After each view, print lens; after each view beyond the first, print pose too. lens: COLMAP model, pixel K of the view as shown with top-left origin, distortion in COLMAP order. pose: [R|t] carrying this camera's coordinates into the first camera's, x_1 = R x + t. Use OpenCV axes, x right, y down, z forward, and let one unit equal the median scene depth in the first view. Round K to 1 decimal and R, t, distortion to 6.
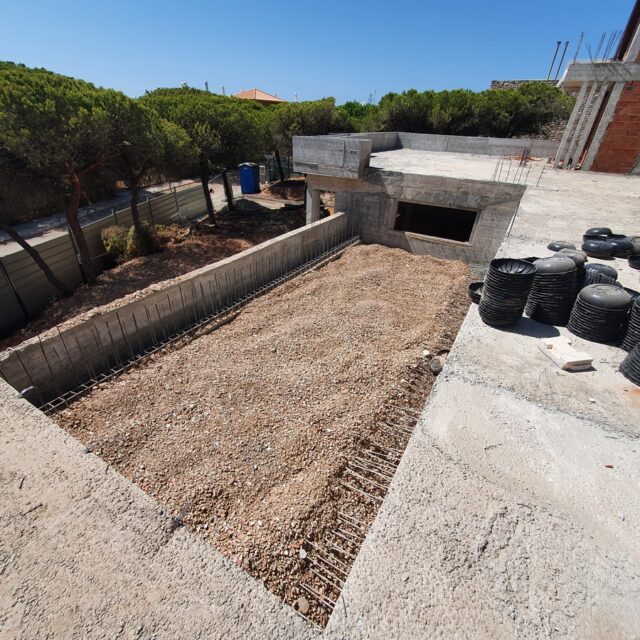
lens RADIAL K [[337.6, 0, 318.2], [0, 337.6, 323.4], [0, 0, 1]] dist [0.014852, -0.003900]
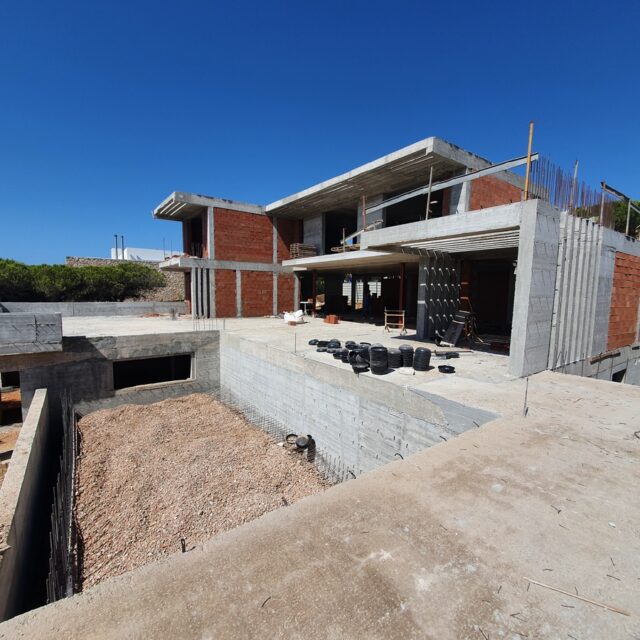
lens RADIAL K [[337.6, 0, 318.7], [0, 337.6, 322.6], [0, 0, 1]] dist [0.014852, -0.003900]
pose [[0.402325, -0.115319, 0.908205, -0.445093], [0.478152, 0.872446, -0.101038, -0.071845], [-0.780708, 0.474910, 0.406147, 0.056759]]
